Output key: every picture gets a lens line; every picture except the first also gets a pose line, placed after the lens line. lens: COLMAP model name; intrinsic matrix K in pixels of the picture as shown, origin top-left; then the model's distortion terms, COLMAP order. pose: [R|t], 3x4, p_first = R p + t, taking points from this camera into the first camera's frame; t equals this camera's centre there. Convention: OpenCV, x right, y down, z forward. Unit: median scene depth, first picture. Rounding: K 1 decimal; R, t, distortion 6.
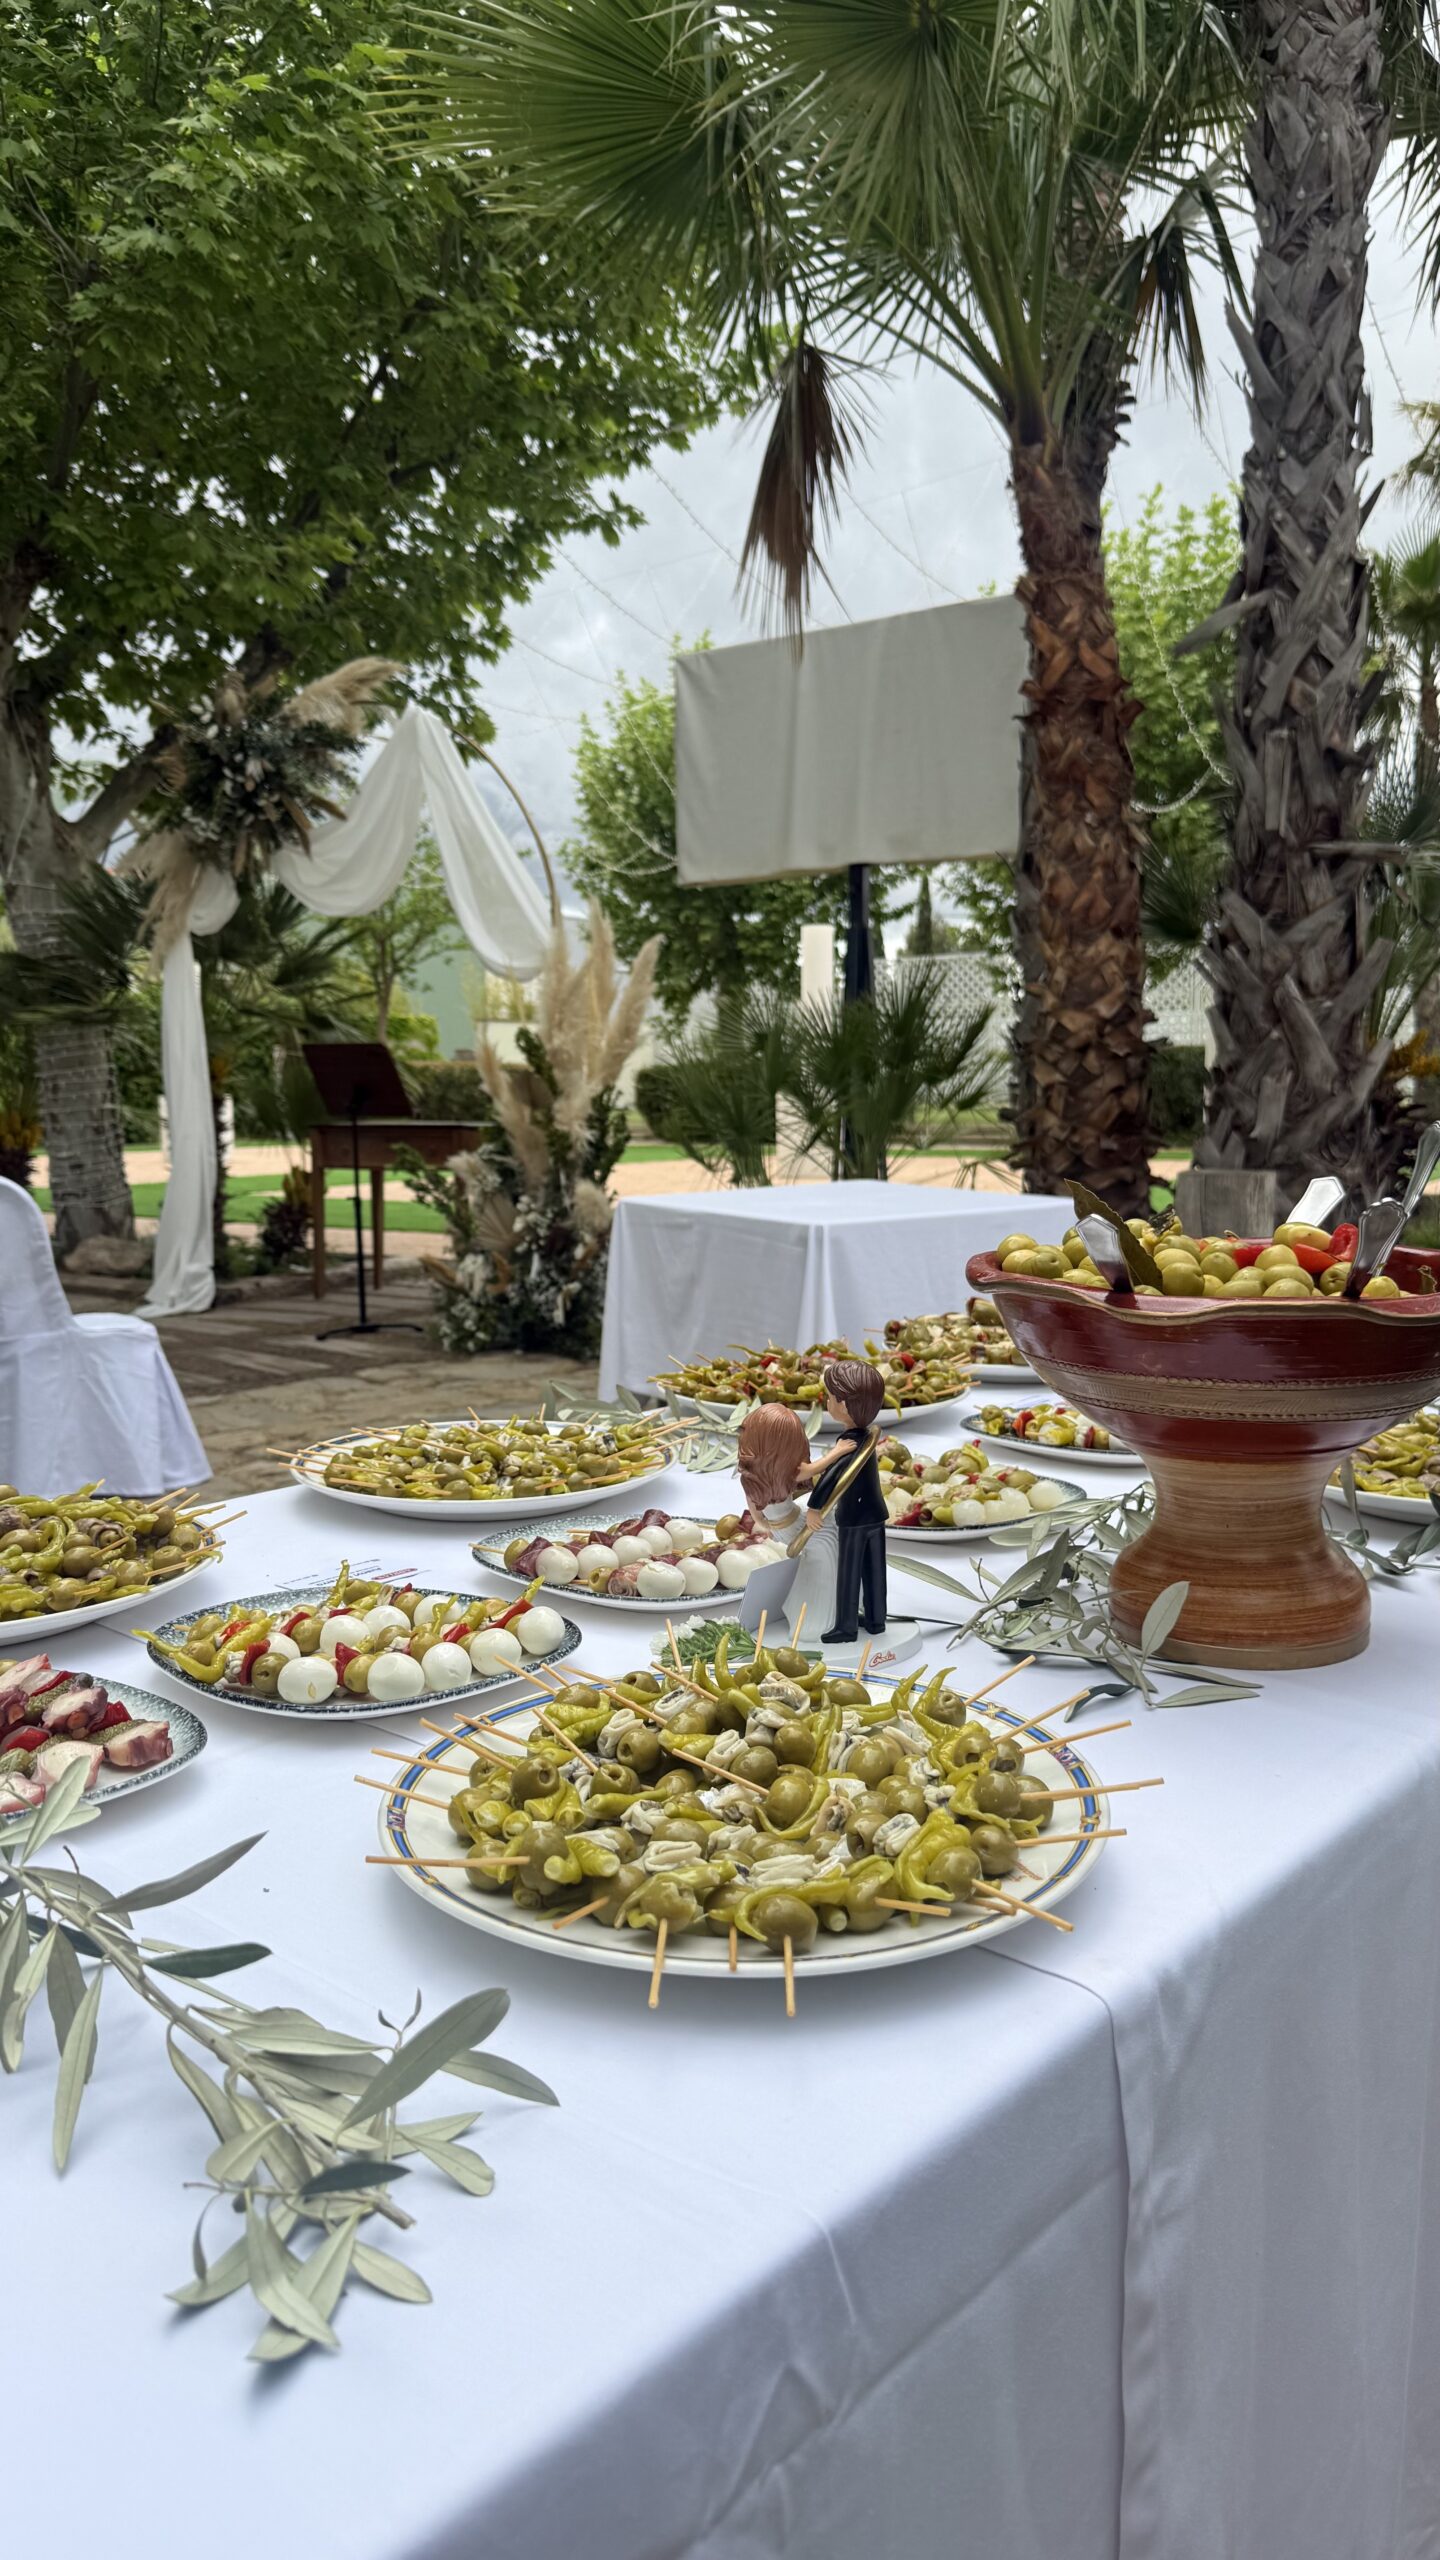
lens RADIAL K [[1776.1, 0, 720.0], [0, 1776.1, 1280.0], [0, 0, 1]] dist [0.201210, -0.454648]
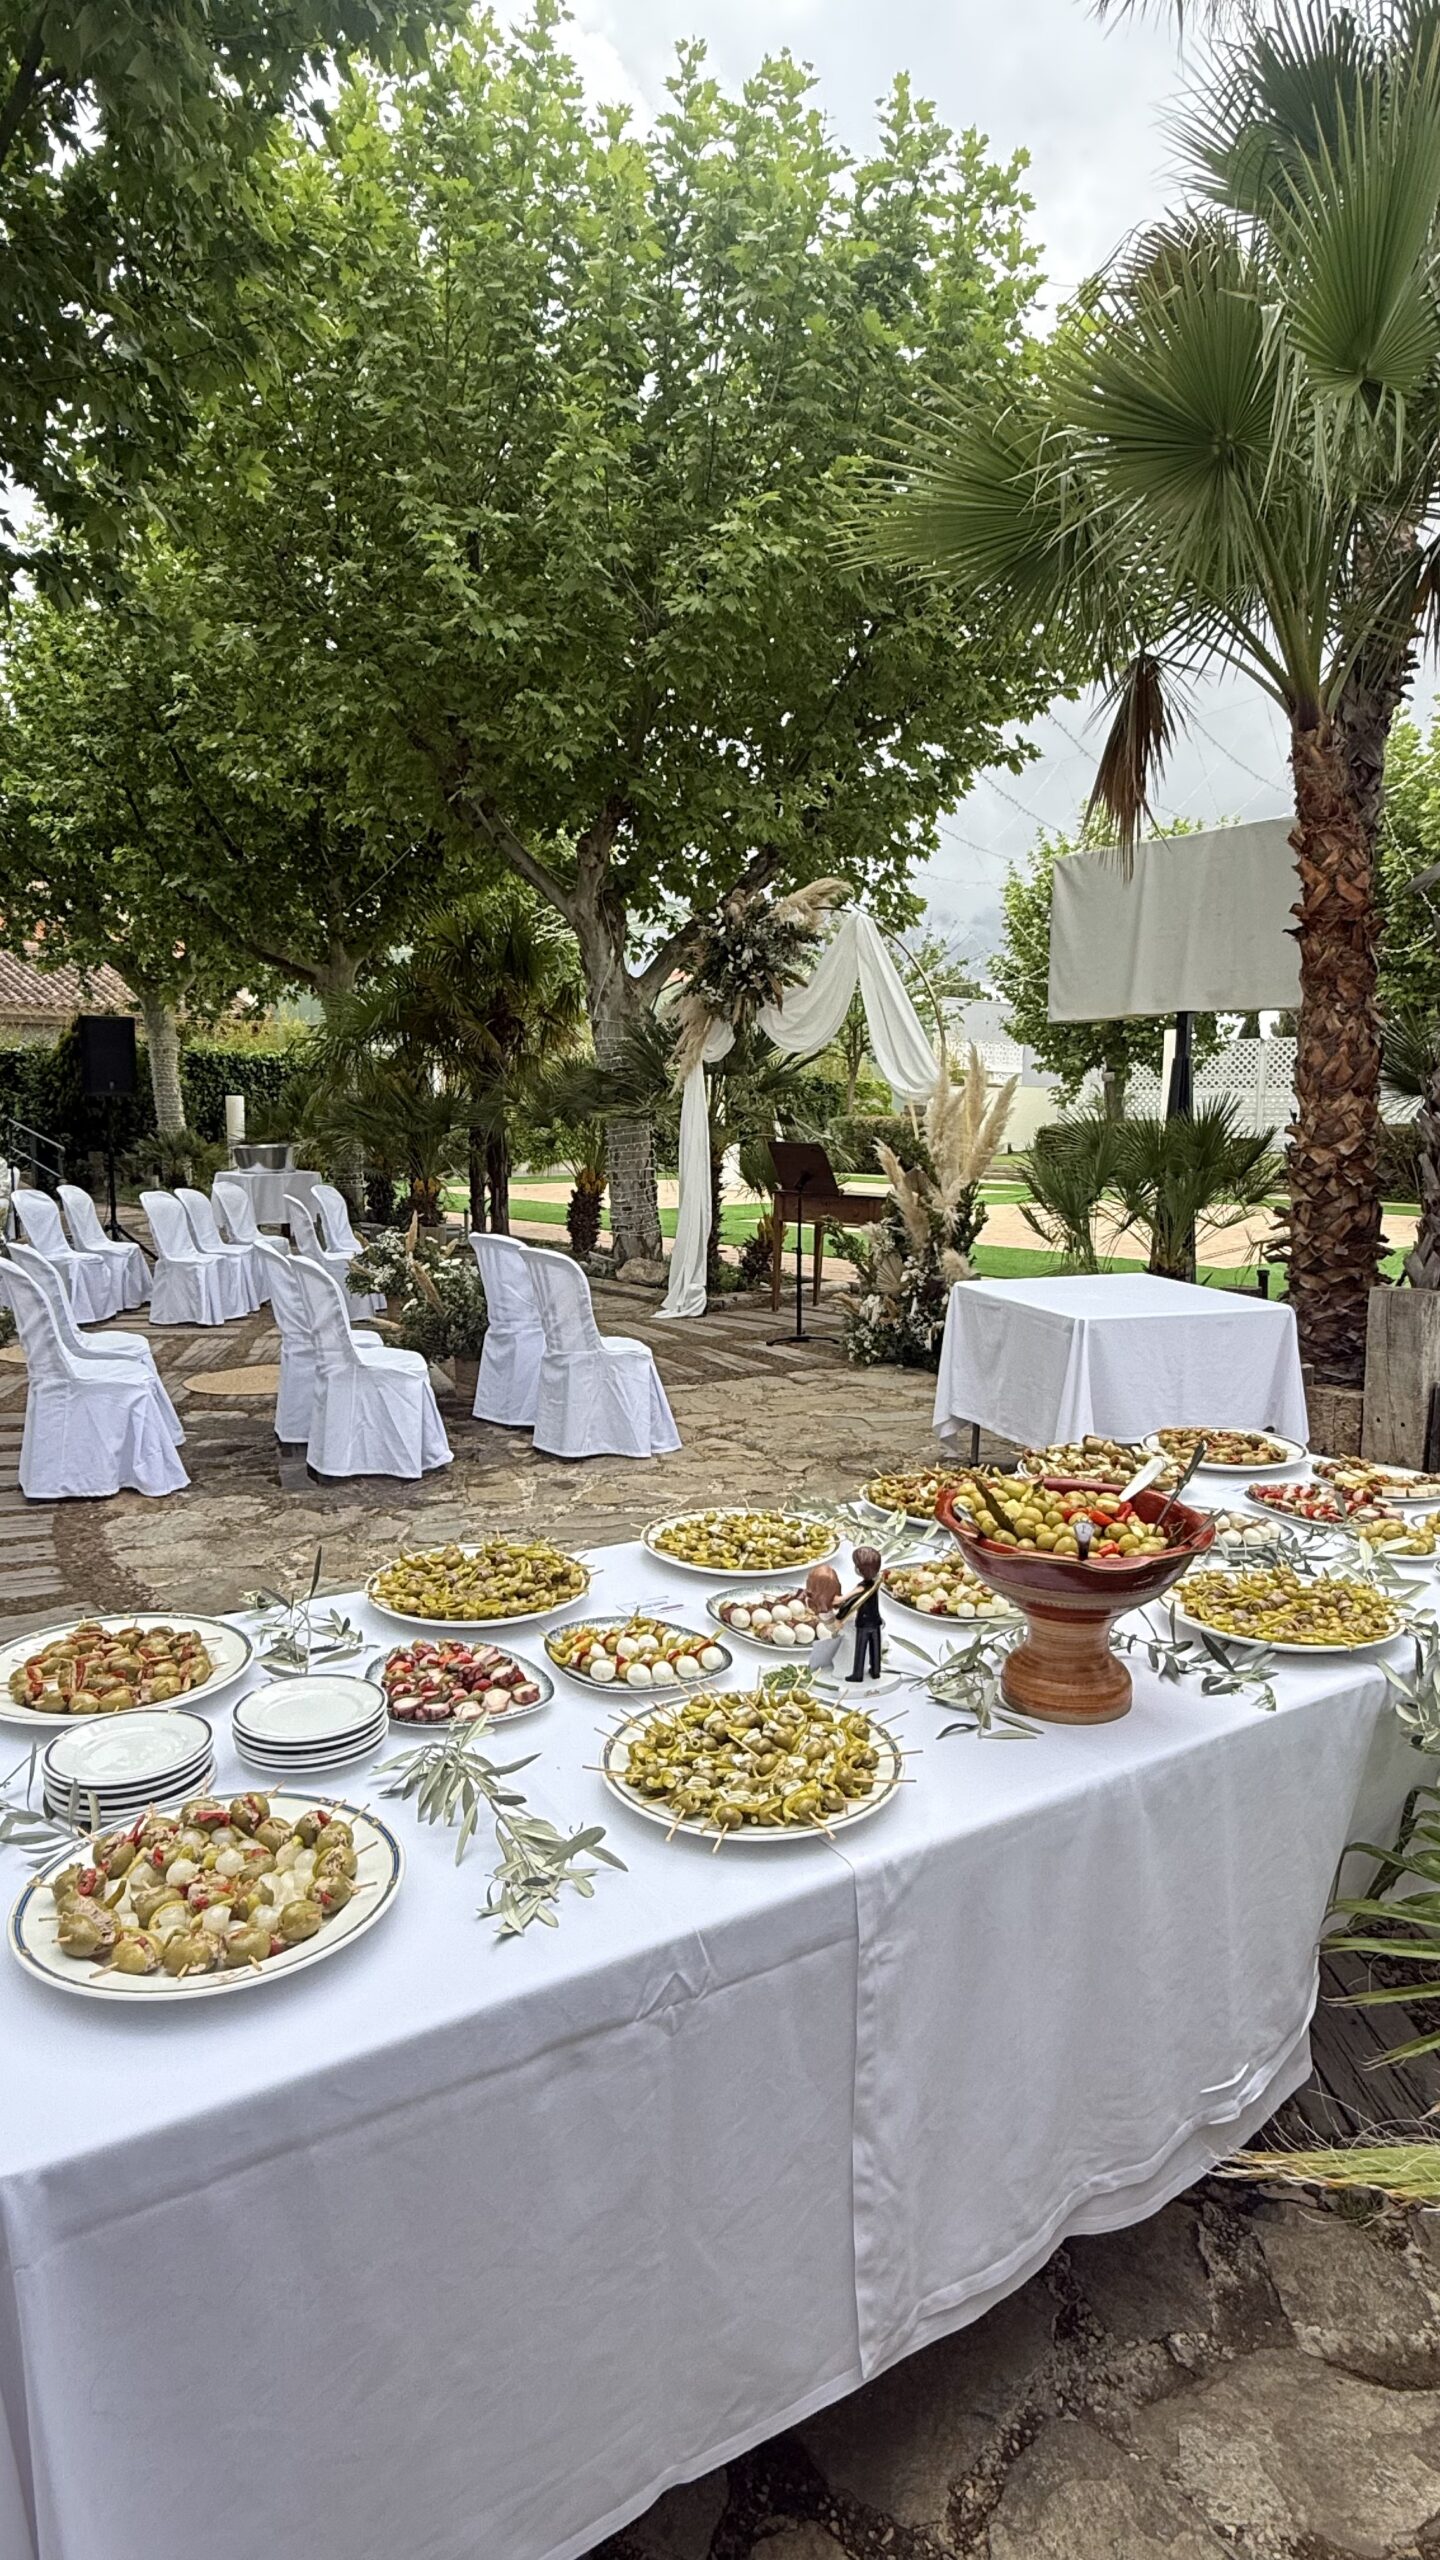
lens RADIAL K [[1354.9, 0, 727.9], [0, 1354.9, 1315.2], [0, 0, 1]] dist [-0.004418, -0.000191]
pose [[0.960536, 0.061174, -0.271347, 0.054746], [-0.051483, 0.997761, 0.042695, -0.046722], [0.273351, -0.027041, 0.961534, -0.088315]]
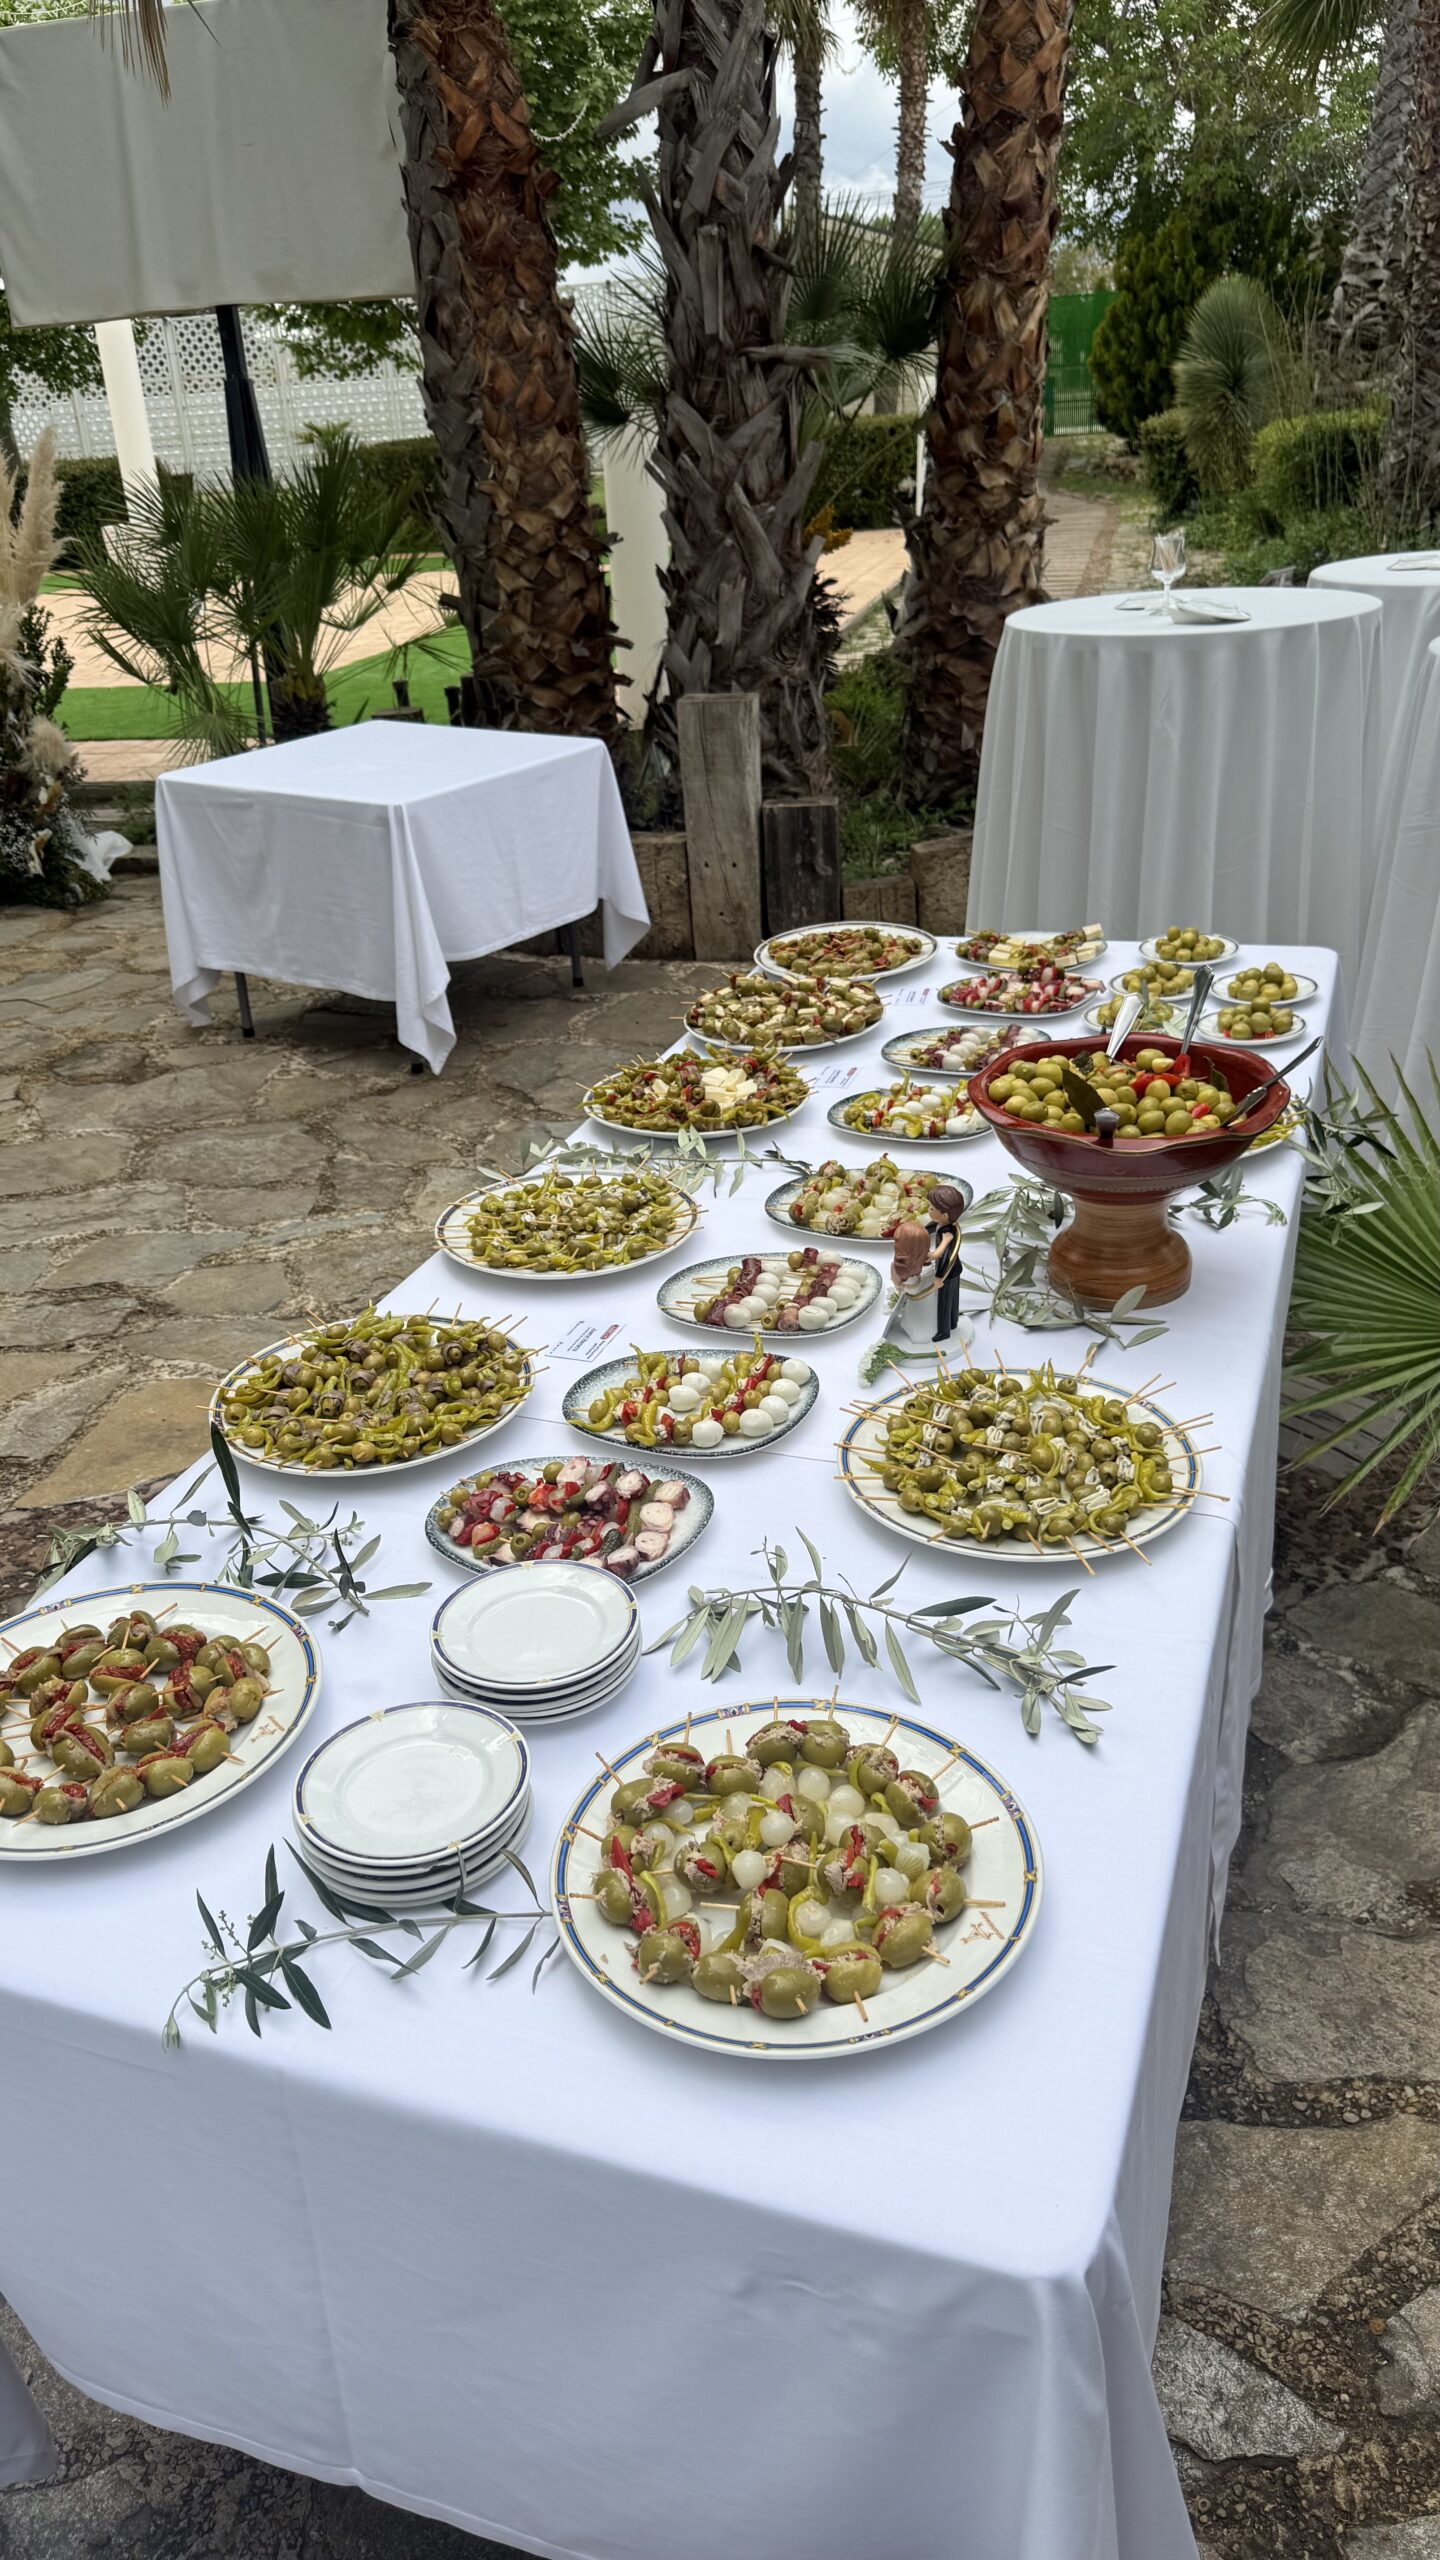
lens RADIAL K [[1782.6, 0, 686.1], [0, 1782.6, 1270.9], [0, 0, 1]] dist [0.108962, -0.128175]
pose [[0.933593, -0.200104, 0.297258, -0.112899], [0.095184, 0.938236, 0.332646, -0.078605], [-0.345462, -0.282261, 0.894977, -0.078425]]
